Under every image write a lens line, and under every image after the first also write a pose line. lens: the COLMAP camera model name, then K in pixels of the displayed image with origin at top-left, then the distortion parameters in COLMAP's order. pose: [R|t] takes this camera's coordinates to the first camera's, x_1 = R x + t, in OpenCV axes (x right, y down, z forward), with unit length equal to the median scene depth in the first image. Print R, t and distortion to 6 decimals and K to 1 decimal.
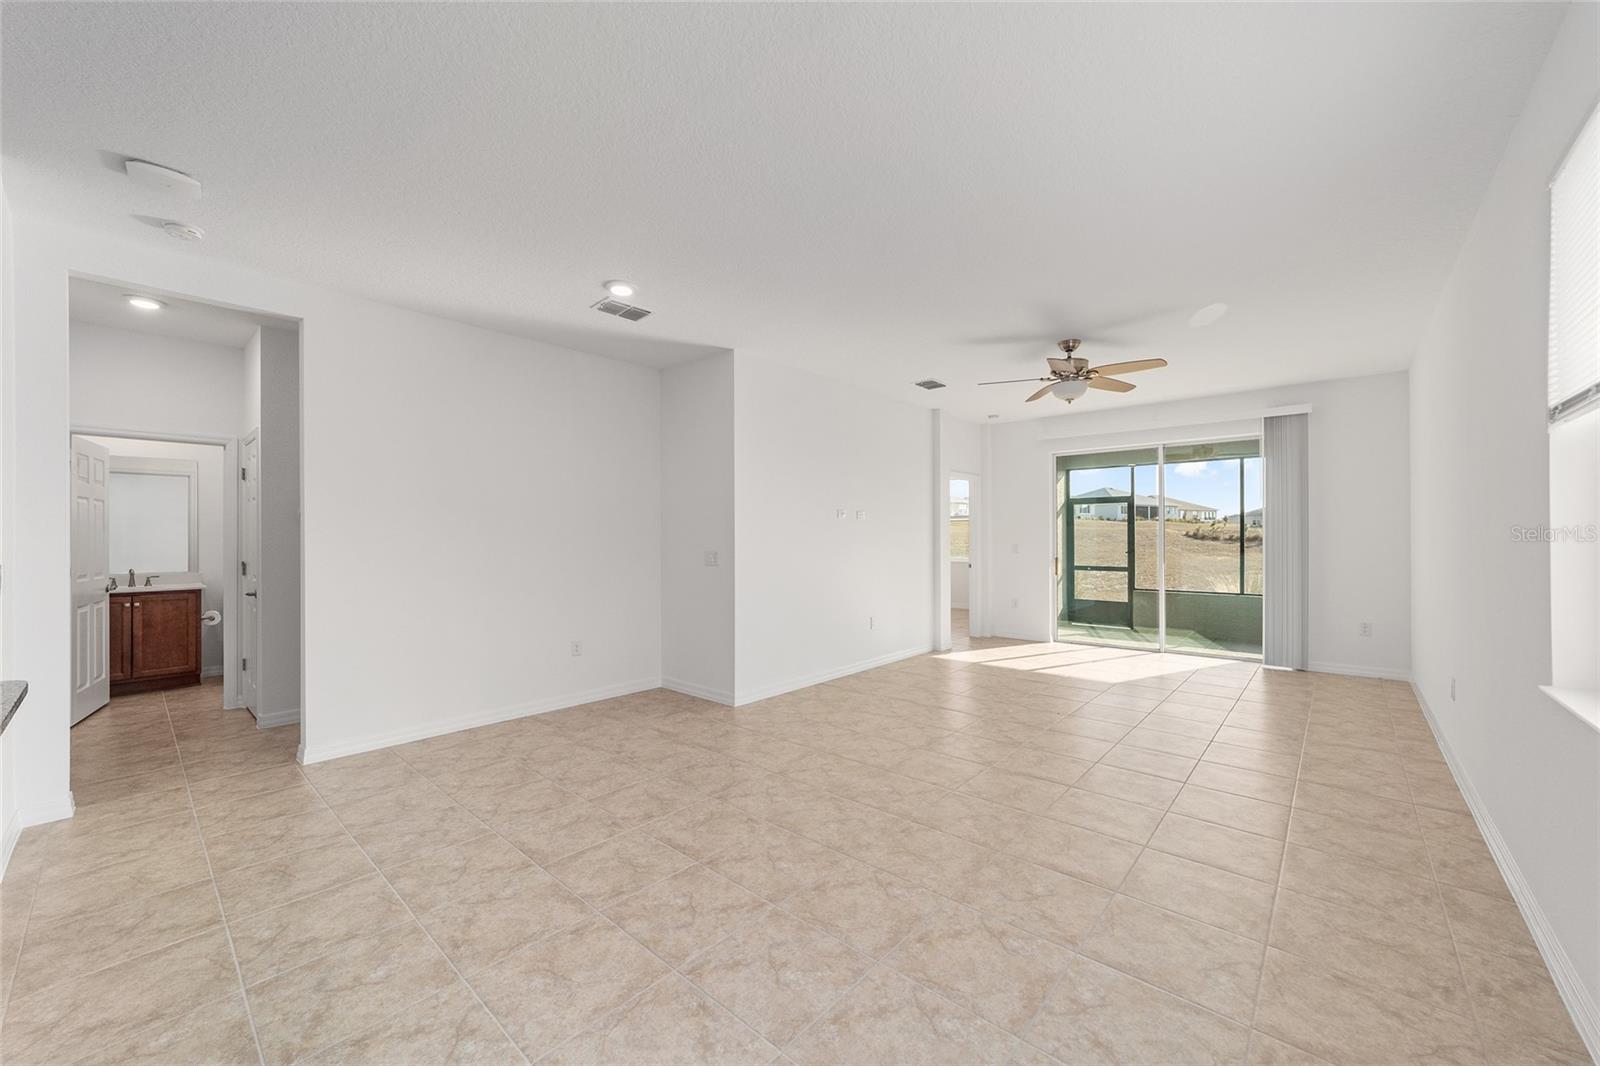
lens RADIAL K [[614.5, 0, 799.8], [0, 614.5, 535.8], [0, 0, 1]] dist [-0.003669, 0.000432]
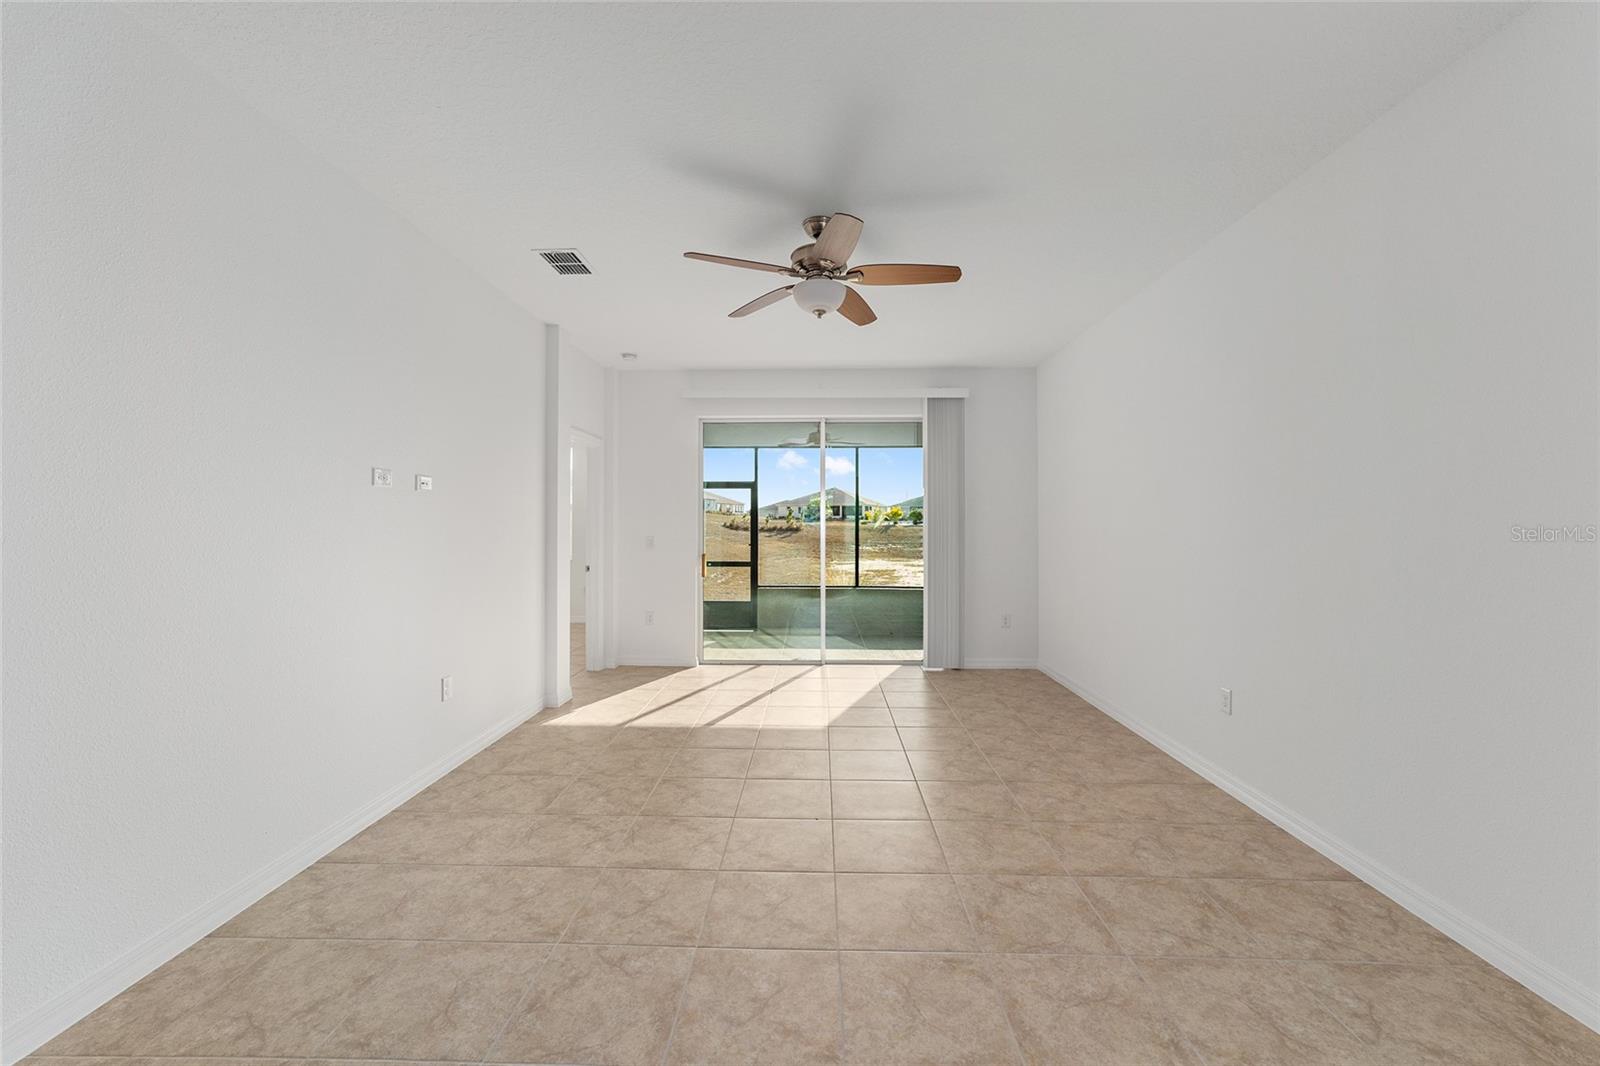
lens RADIAL K [[635.9, 0, 796.6], [0, 635.9, 517.3], [0, 0, 1]] dist [-0.002021, -0.000004]
pose [[0.771924, 0.012212, 0.635598, 0.002912], [-0.003604, 0.999883, -0.014835, 0.001015], [-0.635705, 0.009161, 0.771878, 0.386317]]
